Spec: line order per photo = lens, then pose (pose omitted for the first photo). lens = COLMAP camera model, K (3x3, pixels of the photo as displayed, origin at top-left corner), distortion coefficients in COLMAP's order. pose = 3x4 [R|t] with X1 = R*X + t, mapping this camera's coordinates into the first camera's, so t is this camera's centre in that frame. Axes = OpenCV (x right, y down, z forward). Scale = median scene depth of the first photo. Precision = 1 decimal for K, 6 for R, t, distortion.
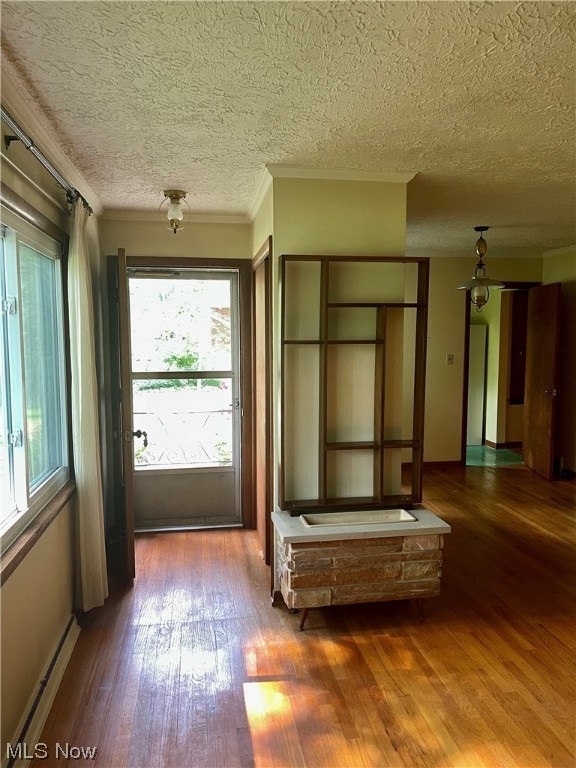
lens RADIAL K [[581.8, 0, 288.0], [0, 581.8, 384.0], [0, 0, 1]] dist [0.074041, -0.108050]
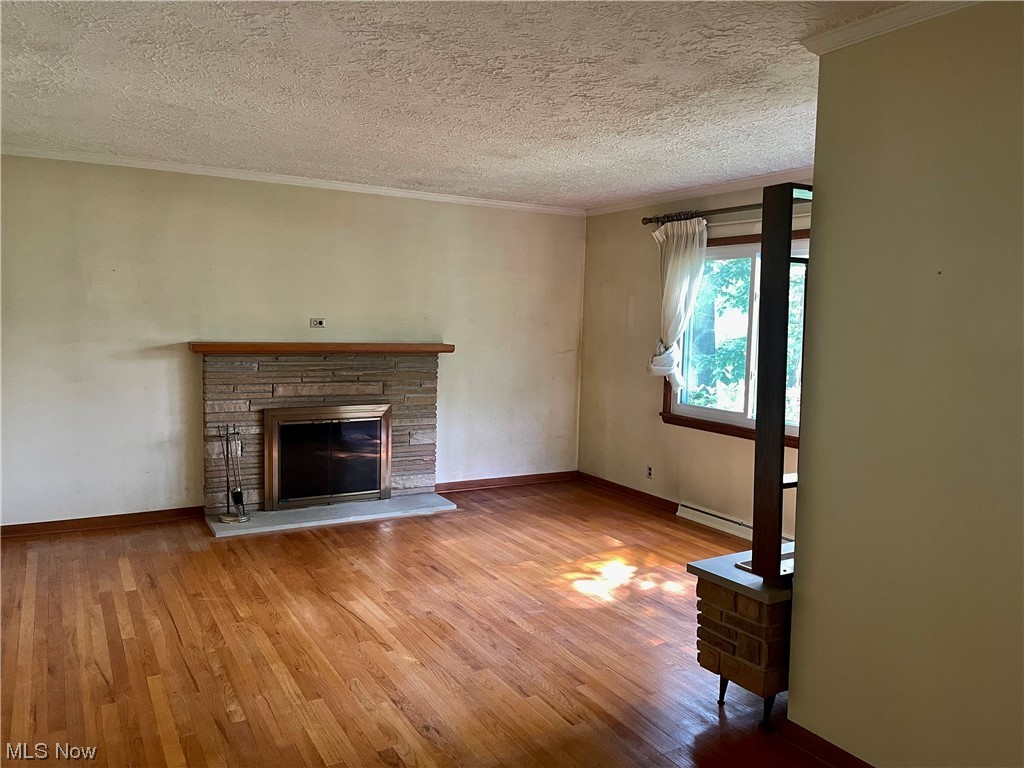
lens RADIAL K [[775.8, 0, 513.1], [0, 775.8, 378.4], [0, 0, 1]] dist [0.074041, -0.108050]
pose [[-0.933337, 0.012484, -0.358785, 0.846009], [-0.052865, 0.983721, 0.171750, -0.153401], [0.355089, 0.179267, -0.917483, 1.805495]]
